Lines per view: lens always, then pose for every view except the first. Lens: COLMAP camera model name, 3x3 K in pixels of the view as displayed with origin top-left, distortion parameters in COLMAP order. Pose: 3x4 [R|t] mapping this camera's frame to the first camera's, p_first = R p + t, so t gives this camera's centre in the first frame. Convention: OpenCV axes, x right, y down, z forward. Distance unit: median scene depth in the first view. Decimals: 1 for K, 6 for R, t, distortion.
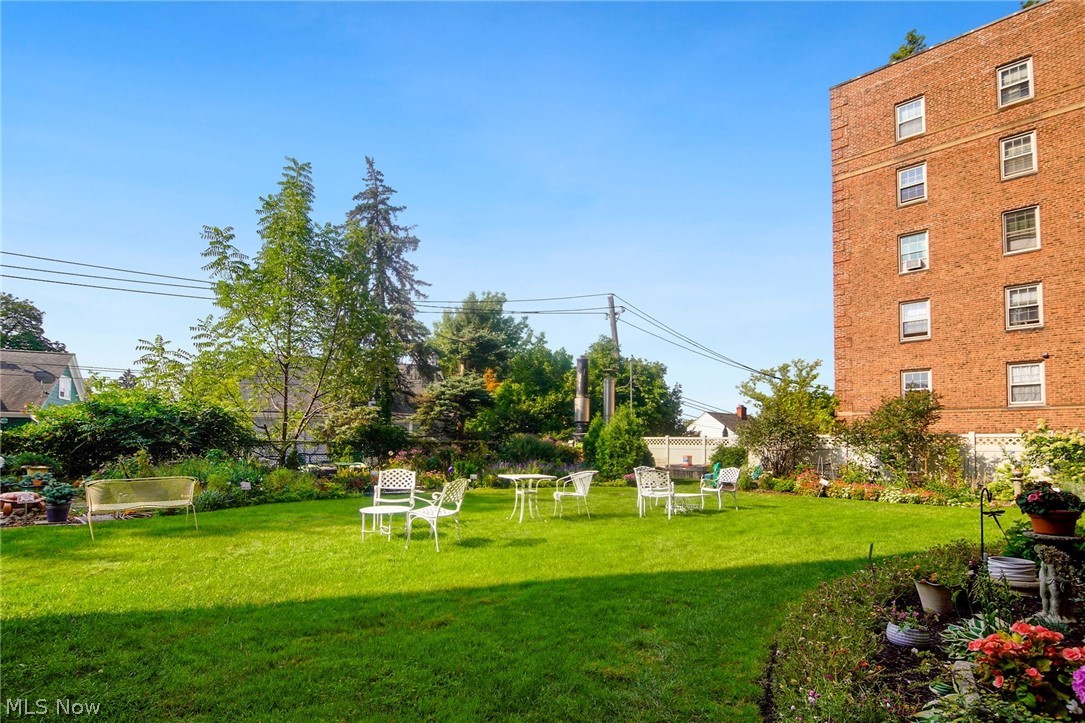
lens RADIAL K [[537.4, 0, 520.8], [0, 537.4, 417.5], [0, 0, 1]] dist [-0.003415, -0.005338]
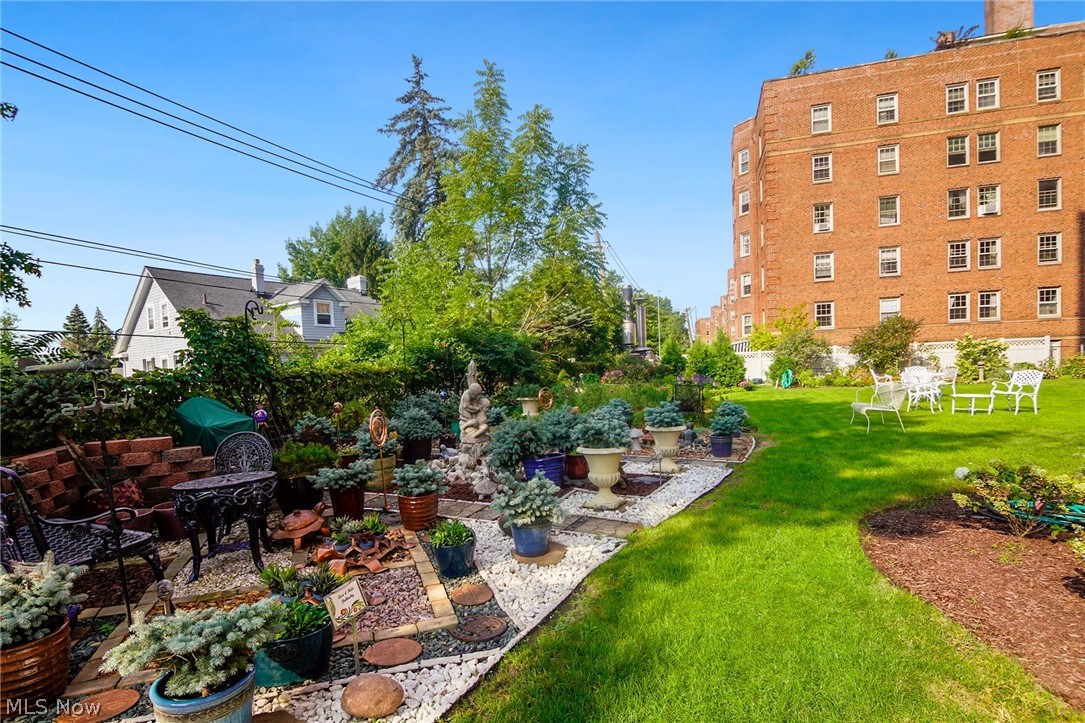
lens RADIAL K [[537.4, 0, 523.4], [0, 537.4, 393.4], [0, 0, 1]] dist [-0.003415, -0.005338]
pose [[0.880841, -0.068185, 0.468477, -0.726711], [0.026324, 0.995097, 0.095338, -0.002010], [-0.472681, -0.071645, 0.878317, 0.100402]]
